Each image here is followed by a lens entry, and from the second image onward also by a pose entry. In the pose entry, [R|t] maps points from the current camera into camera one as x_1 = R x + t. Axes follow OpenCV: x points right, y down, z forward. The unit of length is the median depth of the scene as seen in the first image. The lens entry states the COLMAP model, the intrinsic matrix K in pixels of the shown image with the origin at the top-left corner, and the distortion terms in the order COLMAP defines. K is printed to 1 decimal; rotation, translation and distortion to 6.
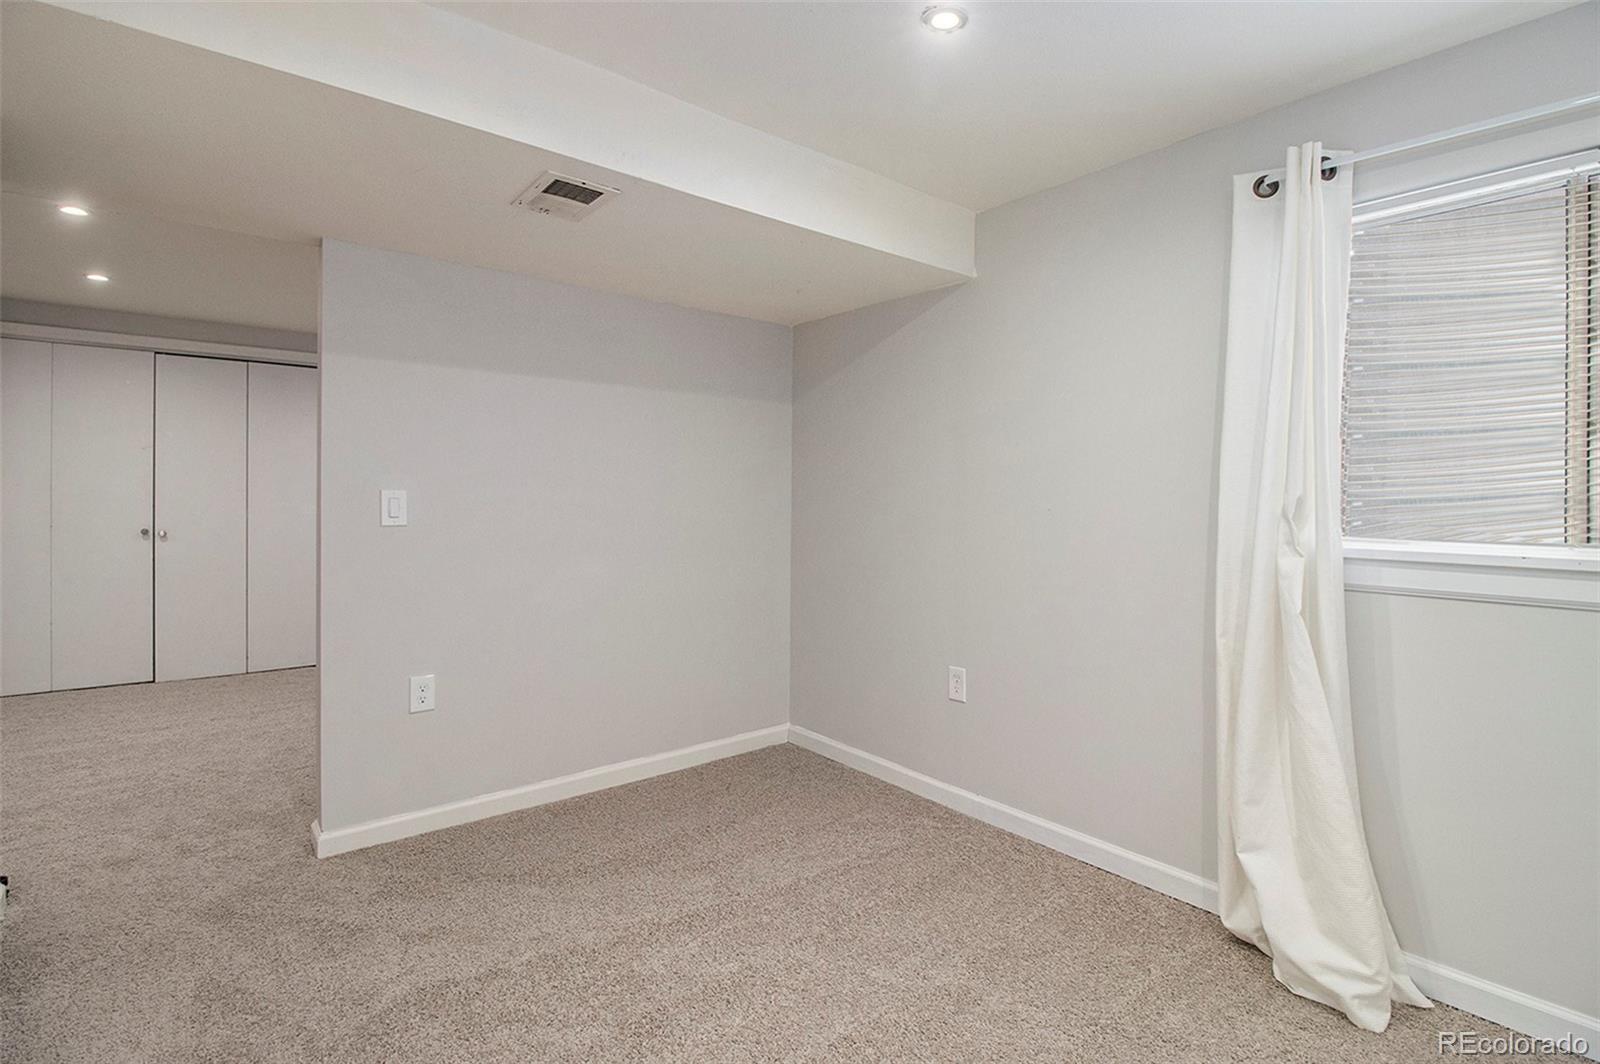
lens RADIAL K [[755.5, 0, 807.2], [0, 755.5, 528.6], [0, 0, 1]] dist [-0.004332, -0.001145]
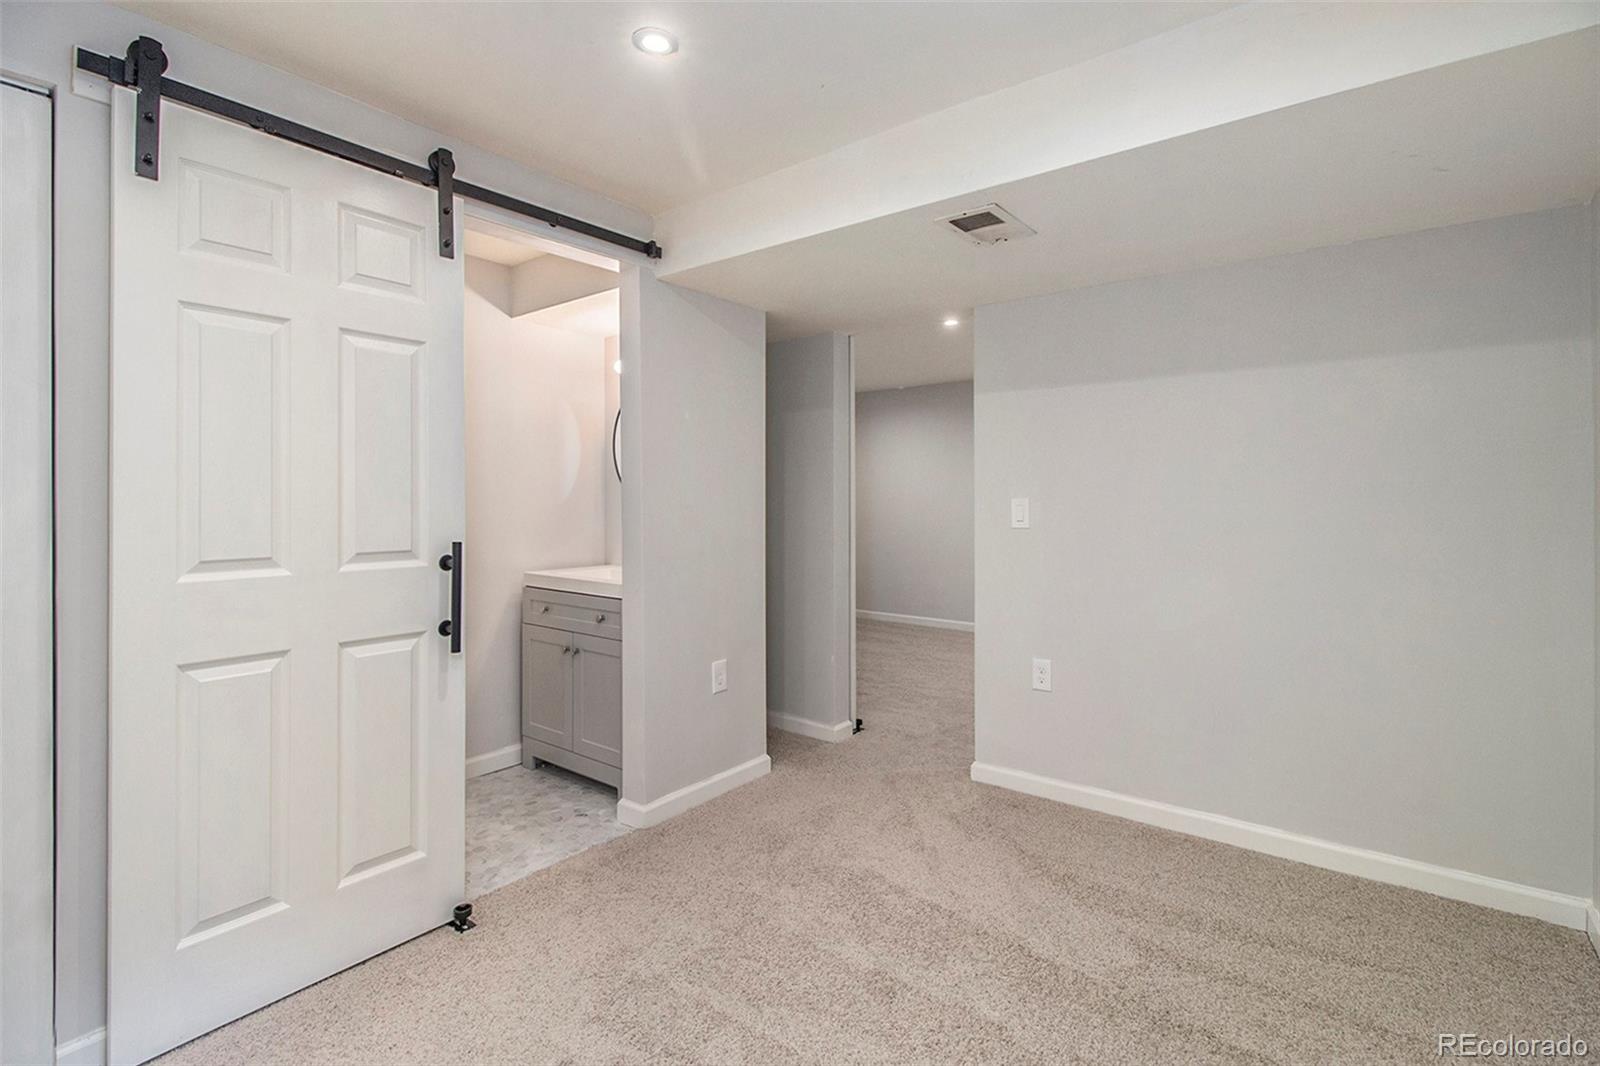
lens RADIAL K [[755.5, 0, 801.9], [0, 755.5, 529.6], [0, 0, 1]] dist [-0.004332, -0.001145]
pose [[0.177321, 0.022631, -0.983893, 0.550354], [-0.020775, 0.999599, 0.019248, -0.016653], [0.983934, 0.017027, 0.177720, 0.437526]]
